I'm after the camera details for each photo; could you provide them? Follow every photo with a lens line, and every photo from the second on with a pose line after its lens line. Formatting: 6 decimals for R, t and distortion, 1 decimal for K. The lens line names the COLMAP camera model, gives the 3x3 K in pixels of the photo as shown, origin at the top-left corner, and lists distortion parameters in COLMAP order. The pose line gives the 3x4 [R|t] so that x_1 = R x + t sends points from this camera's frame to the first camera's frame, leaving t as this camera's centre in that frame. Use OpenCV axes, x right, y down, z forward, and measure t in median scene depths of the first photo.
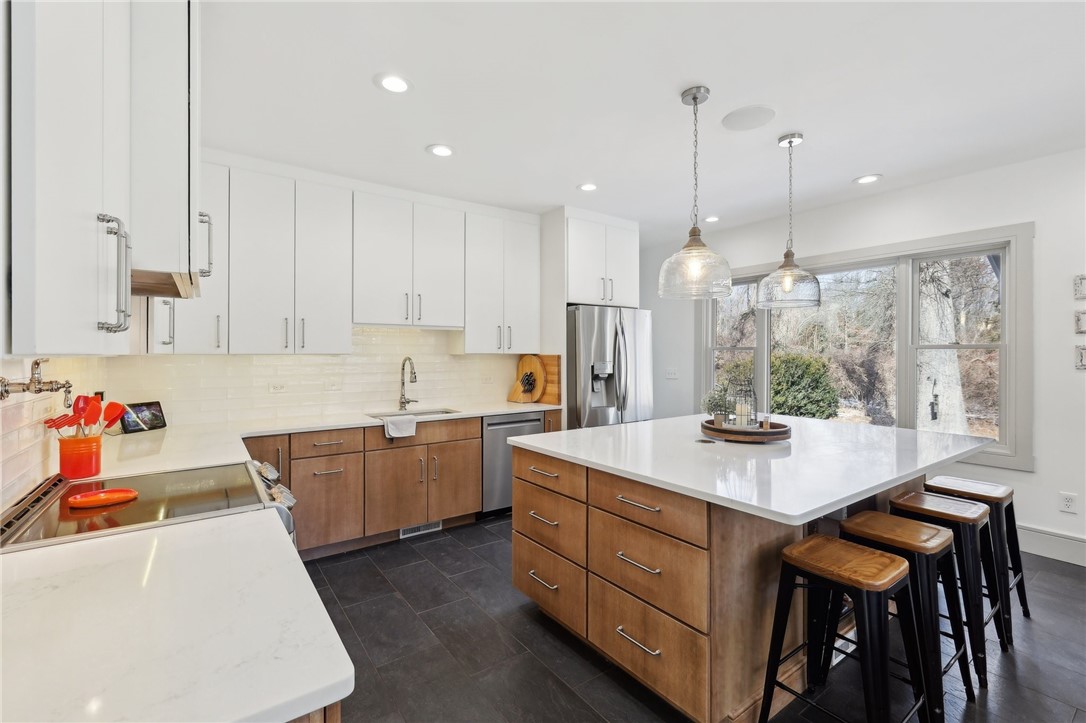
lens RADIAL K [[481.9, 0, 545.5], [0, 481.9, 354.0], [0, 0, 1]] dist [0.001045, 0.000183]
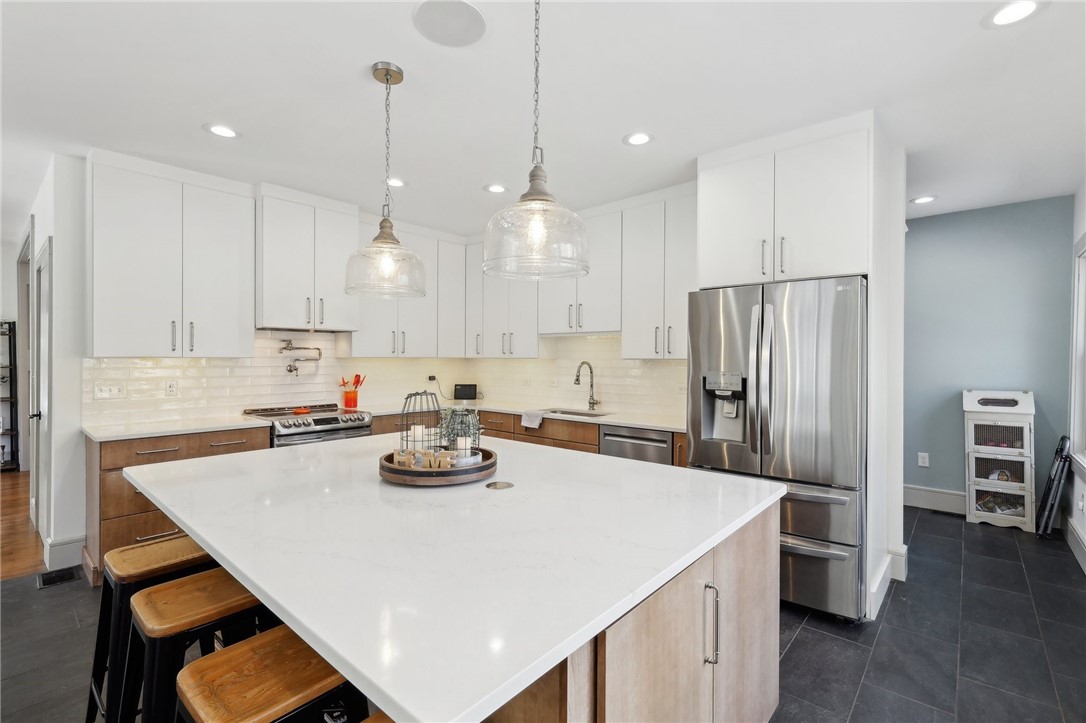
lens RADIAL K [[483.6, 0, 546.1], [0, 483.6, 361.3], [0, 0, 1]] dist [0.001762, 0.000212]
pose [[0.227415, 0.009936, -0.973747, 0.852438], [-0.003832, 0.999949, 0.009309, -0.004146], [0.973790, 0.001614, 0.227441, 0.738231]]
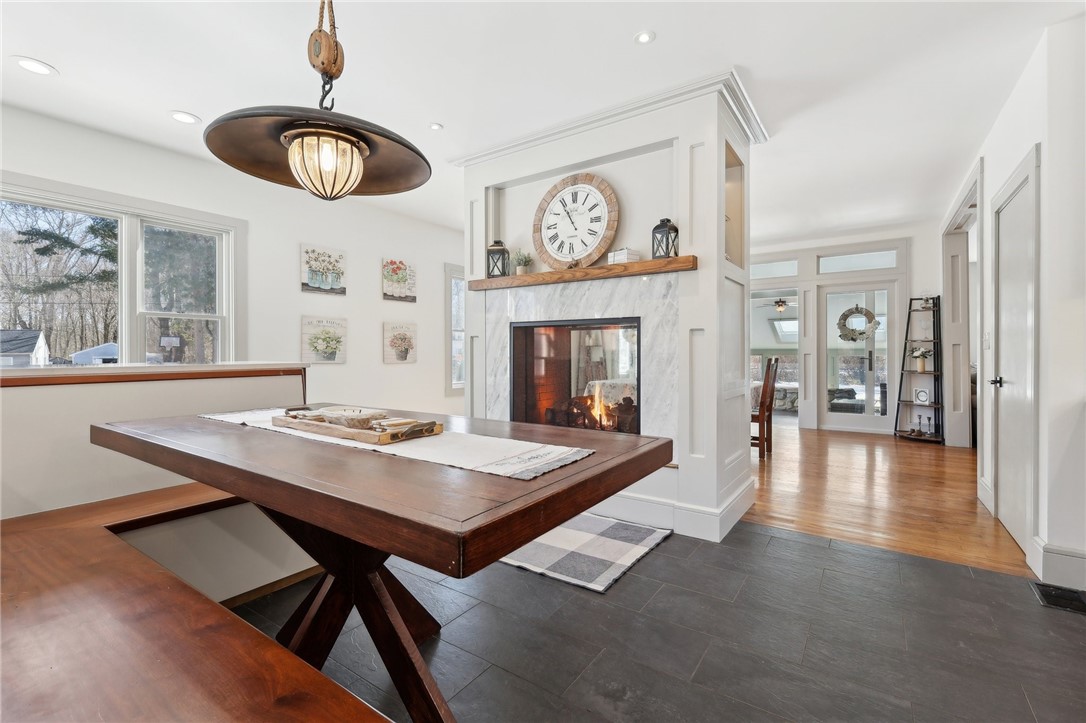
lens RADIAL K [[481.9, 0, 545.5], [0, 481.9, 354.0], [0, 0, 1]] dist [0.001045, 0.000183]
pose [[-0.942305, 0.006331, -0.334696, 0.657426], [0.005195, 0.999977, 0.004291, 0.068194], [0.334715, 0.002304, -0.942317, 0.460359]]
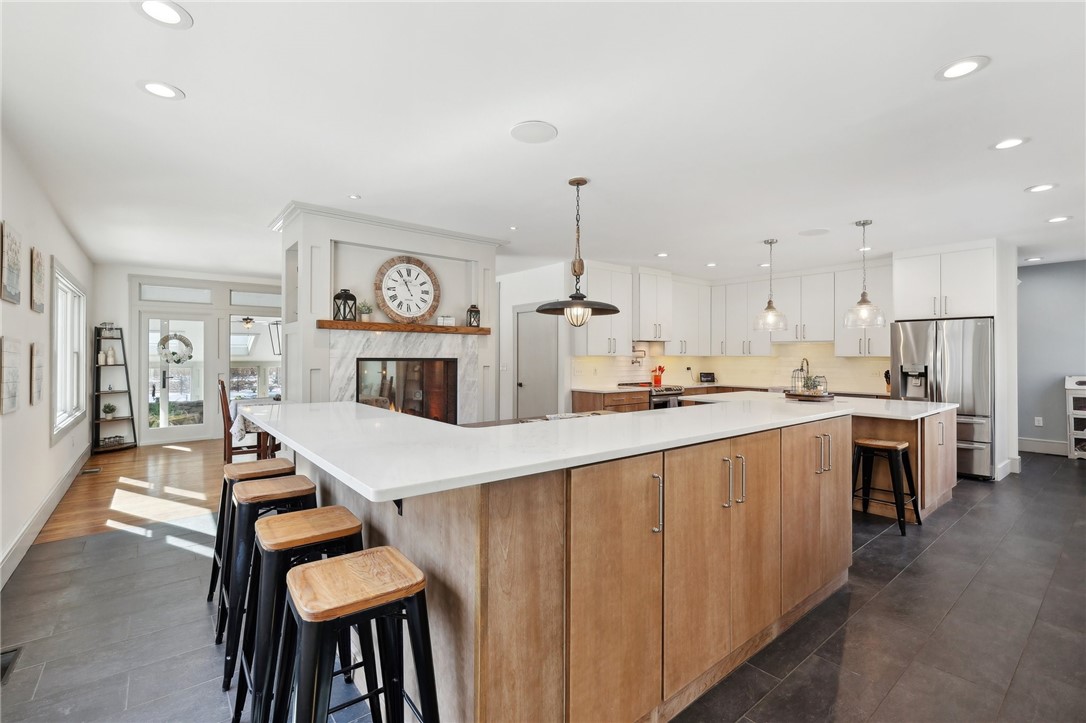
lens RADIAL K [[481.9, 0, 545.5], [0, 481.9, 354.0], [0, 0, 1]] dist [0.001045, 0.000183]
pose [[0.054900, -0.001379, -0.998491, 1.685453], [-0.002339, 0.999996, -0.001510, -0.005206], [0.998489, 0.002418, 0.054896, -0.111994]]
